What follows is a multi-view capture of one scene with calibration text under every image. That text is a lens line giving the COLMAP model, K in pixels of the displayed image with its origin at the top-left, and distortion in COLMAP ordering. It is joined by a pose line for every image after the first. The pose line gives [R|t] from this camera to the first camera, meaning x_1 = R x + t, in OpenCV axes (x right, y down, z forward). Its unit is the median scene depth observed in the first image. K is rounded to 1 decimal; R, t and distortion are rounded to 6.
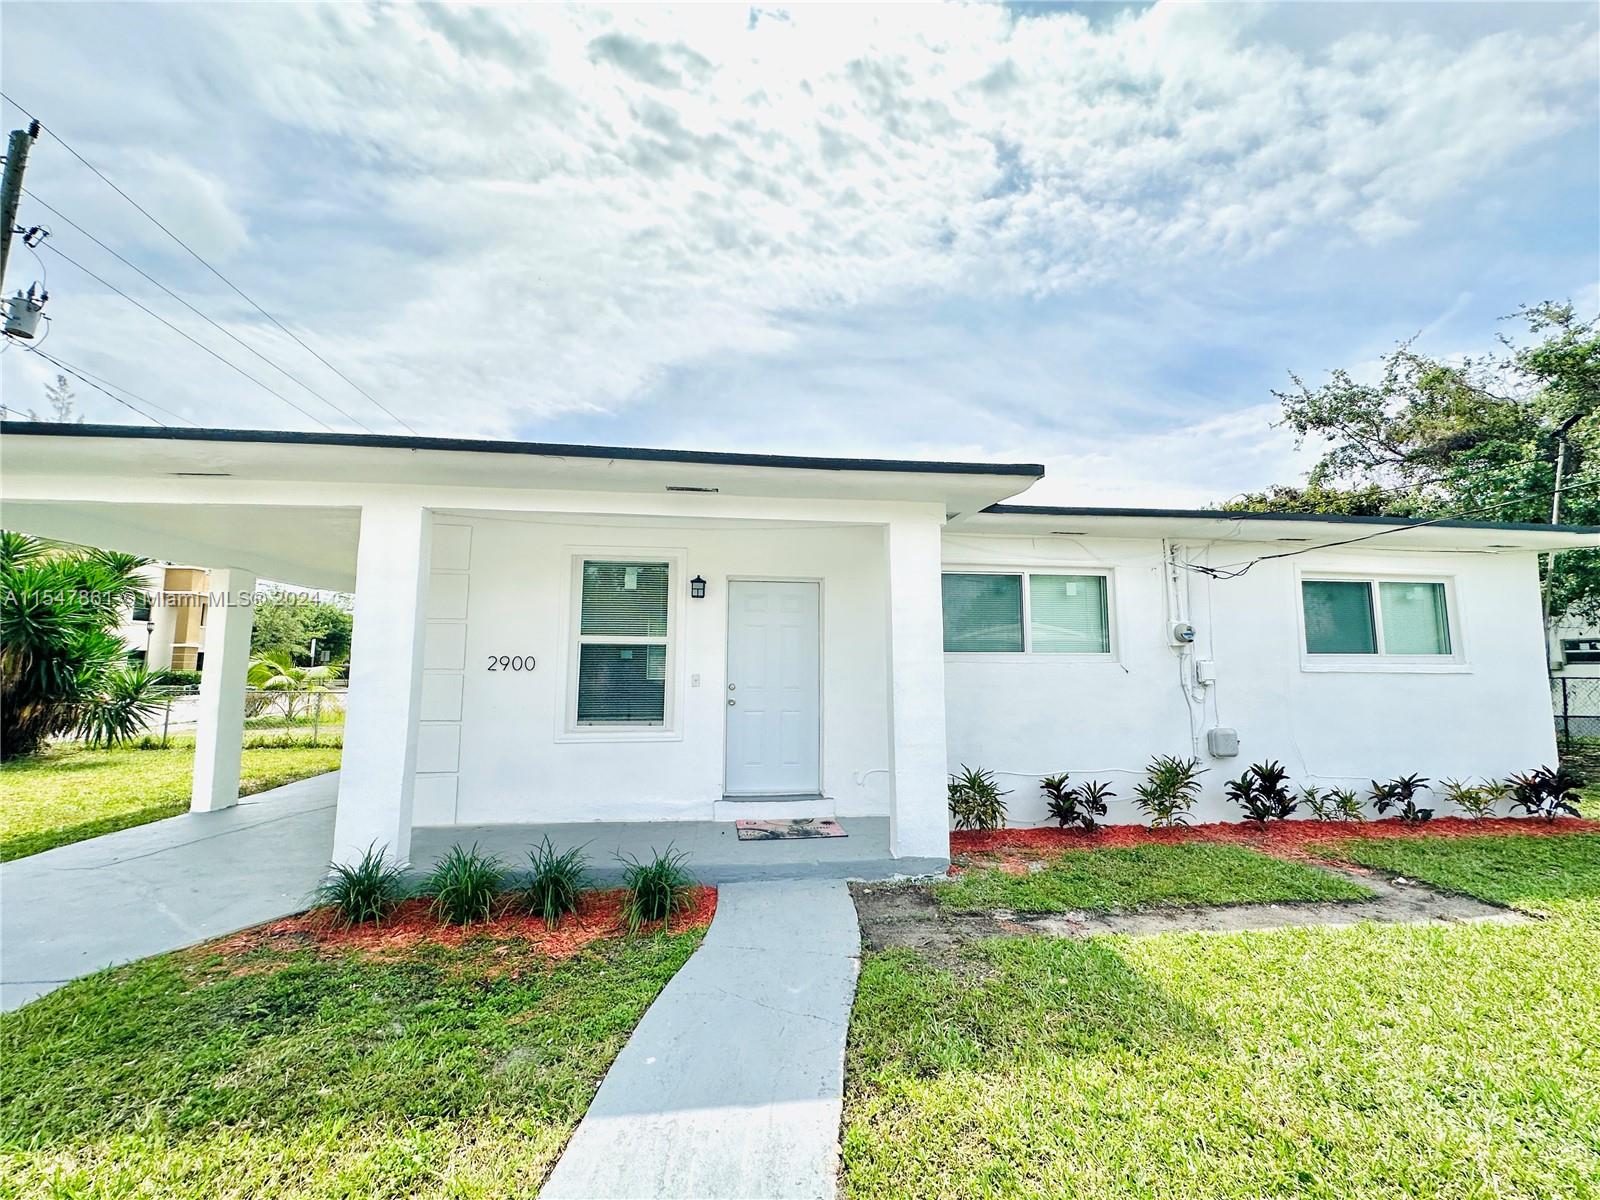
lens RADIAL K [[642.5, 0, 801.6], [0, 642.5, 601.7], [0, 0, 1]] dist [-0.002797, -0.000017]
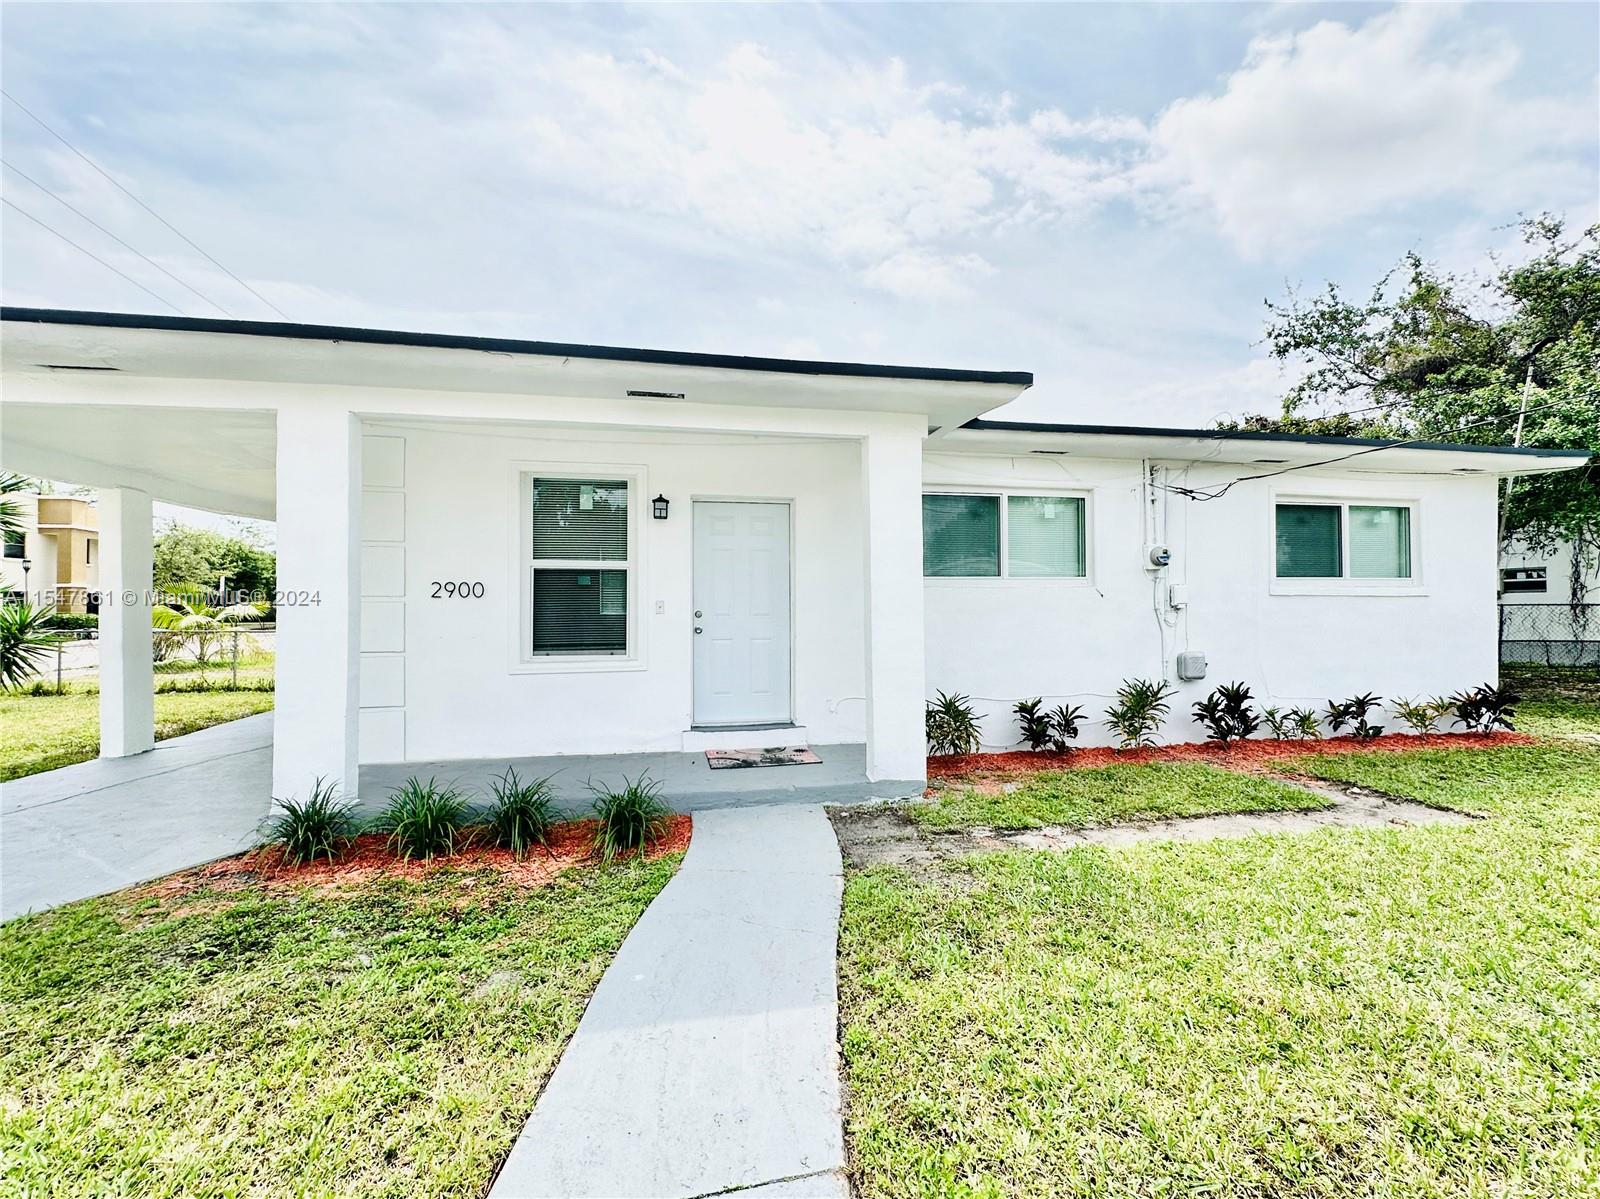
lens RADIAL K [[642.5, 0, 754.9], [0, 642.5, 645.4], [0, 0, 1]] dist [-0.002797, -0.000017]
pose [[0.997702, -0.007136, 0.067375, -0.096802], [0.000670, 0.995428, 0.095508, 0.095172], [-0.067749, -0.095243, 0.993146, 0.052604]]
